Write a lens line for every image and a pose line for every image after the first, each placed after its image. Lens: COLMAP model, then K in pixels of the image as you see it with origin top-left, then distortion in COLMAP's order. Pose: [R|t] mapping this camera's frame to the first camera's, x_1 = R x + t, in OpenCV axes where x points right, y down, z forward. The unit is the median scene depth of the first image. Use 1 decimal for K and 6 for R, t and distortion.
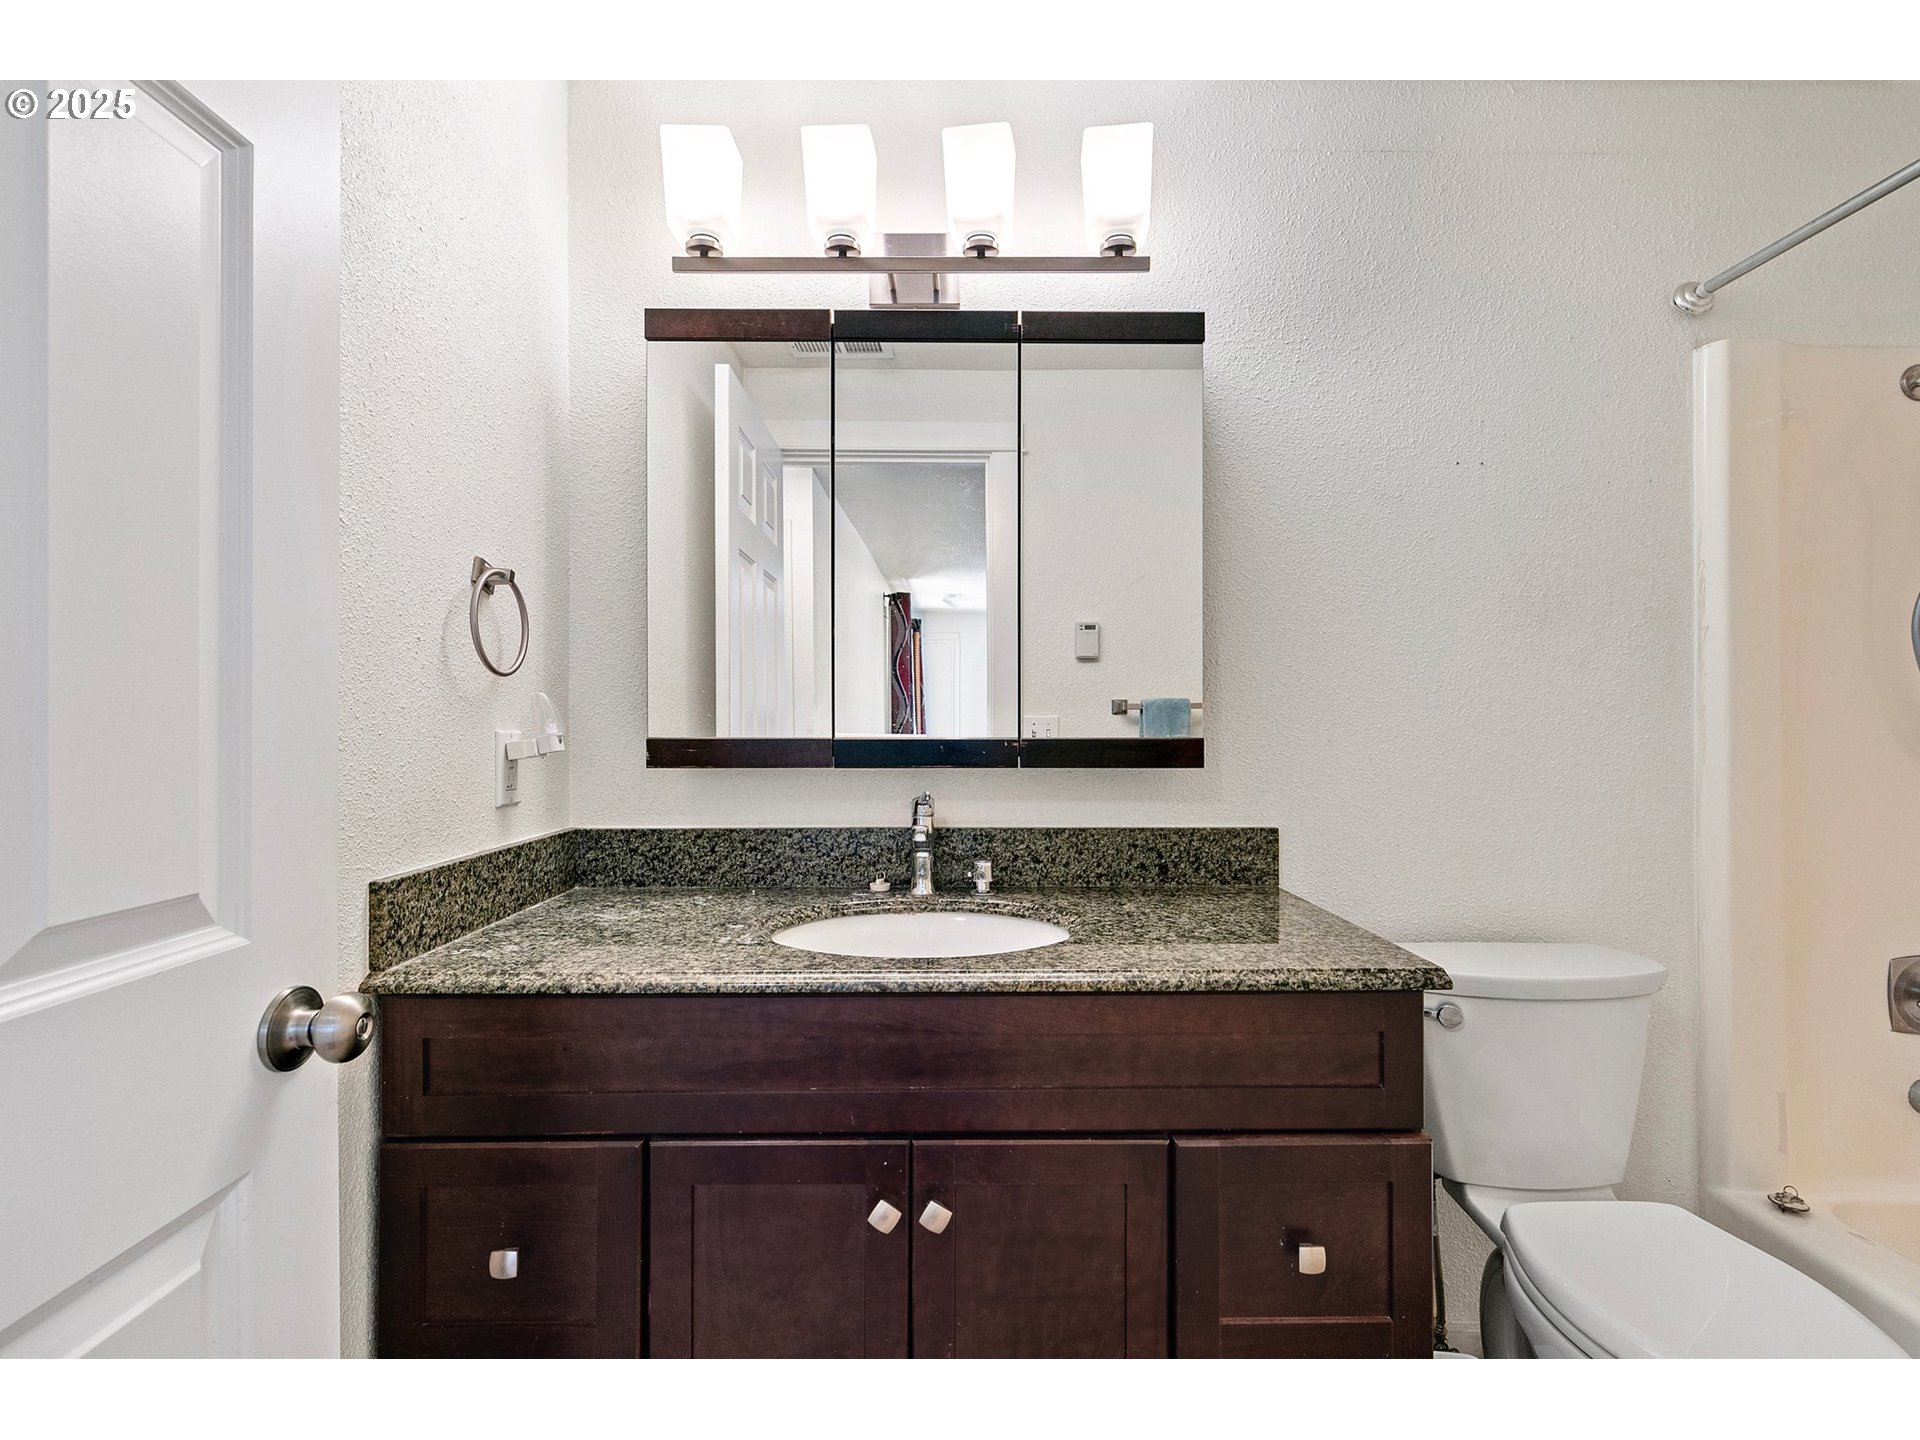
lens RADIAL K [[918.3, 0, 960.0], [0, 918.3, 720.0], [0, 0, 1]] dist [0.007151, 0.000984]
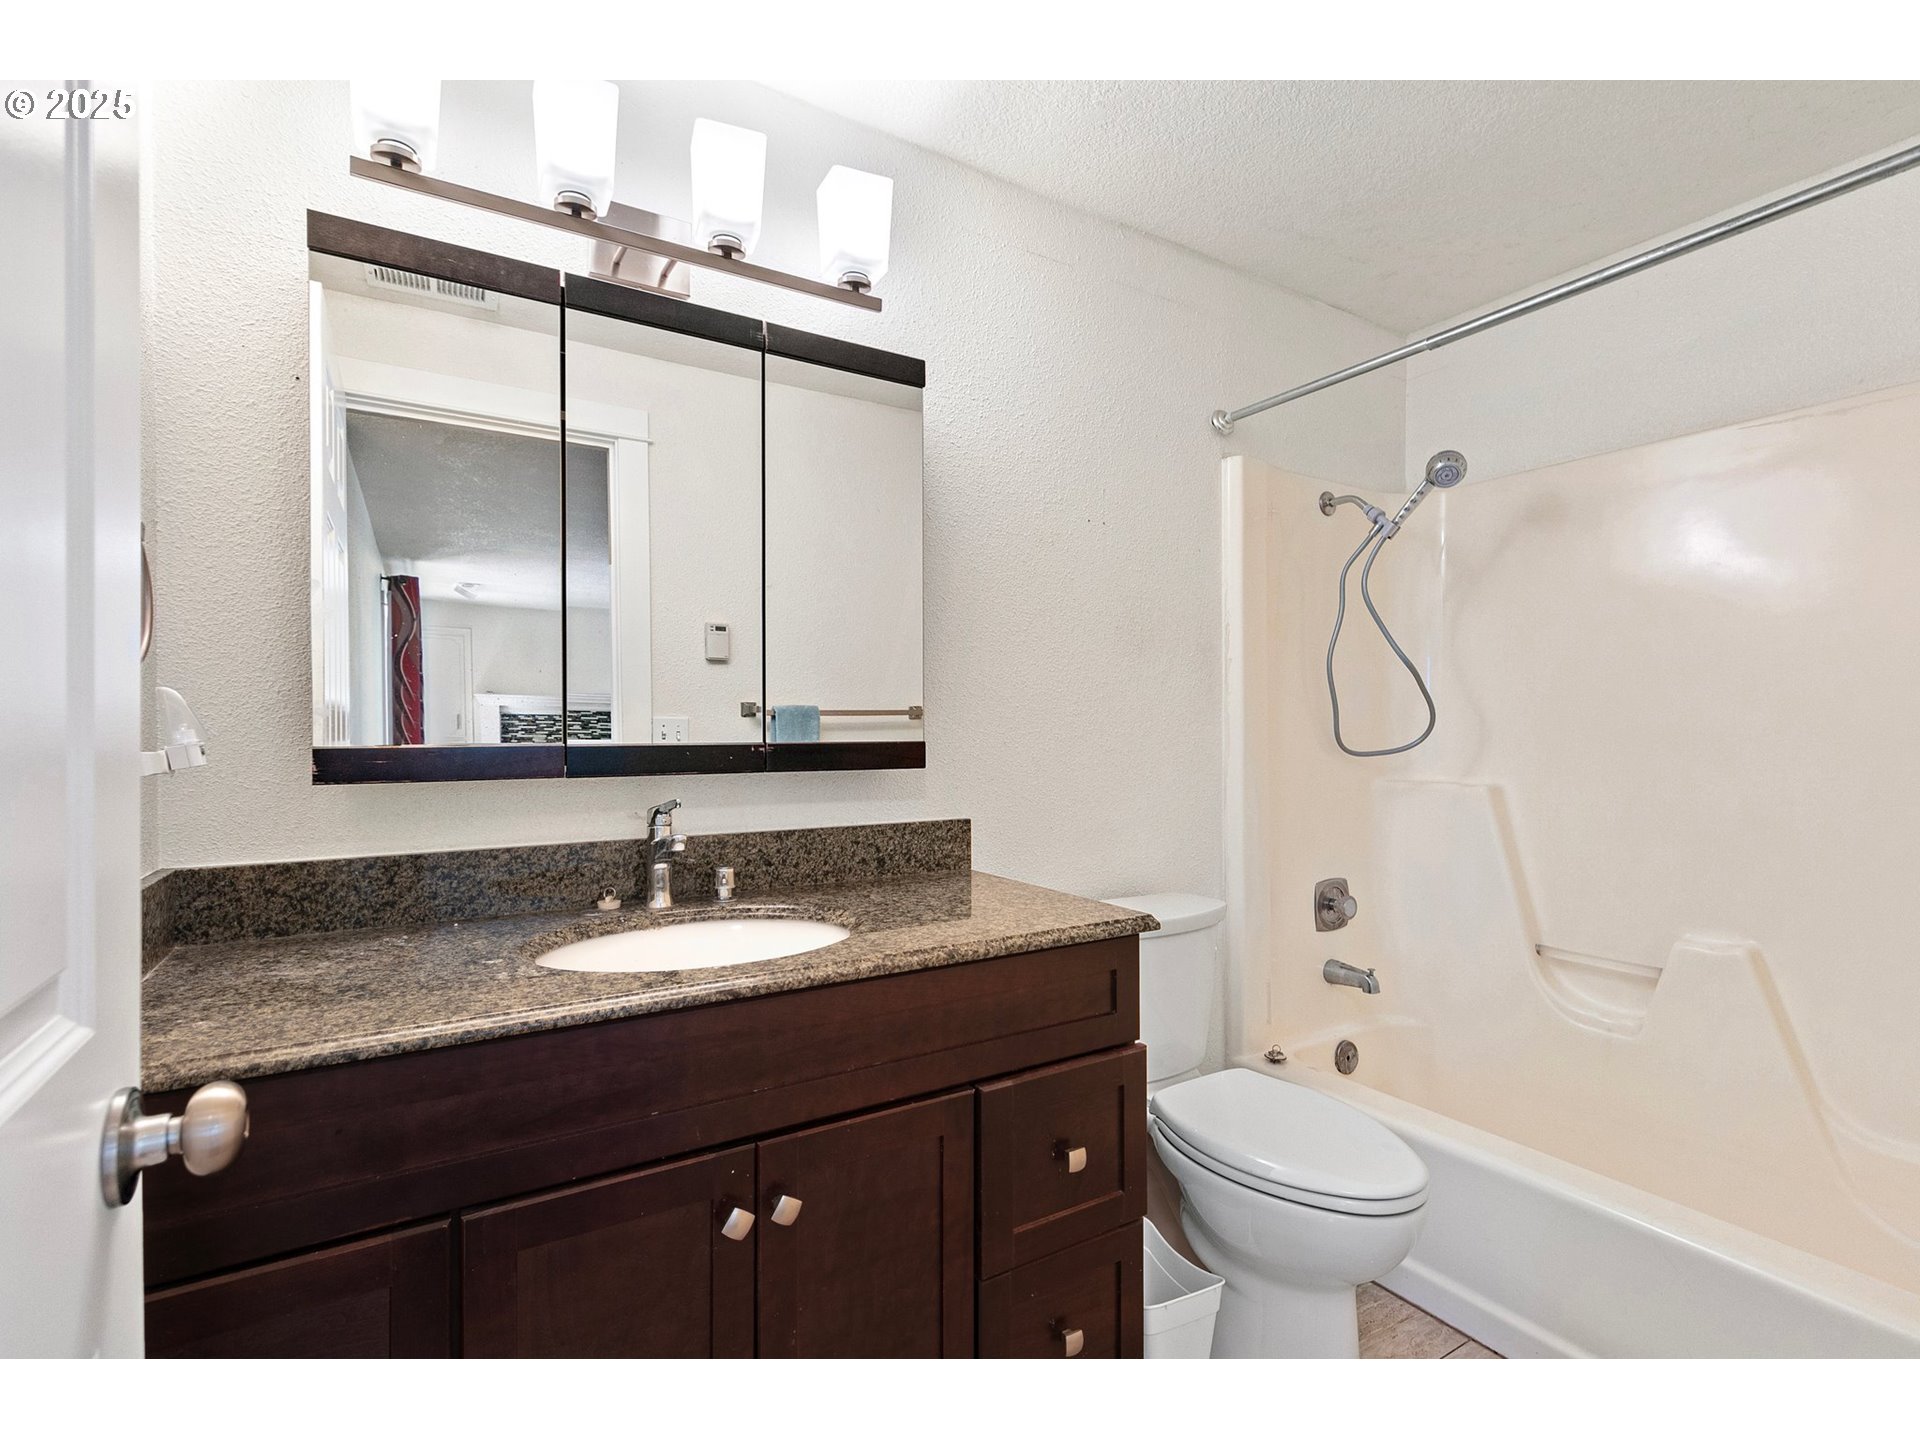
lens RADIAL K [[936.2, 0, 967.0], [0, 936.2, 727.2], [0, 0, 1]] dist [0.009090, 0.000462]
pose [[0.849139, -0.000872, 0.528169, -0.286511], [-0.000339, 0.999998, 0.002196, -0.000147], [-0.528170, -0.002043, 0.849136, 0.004504]]
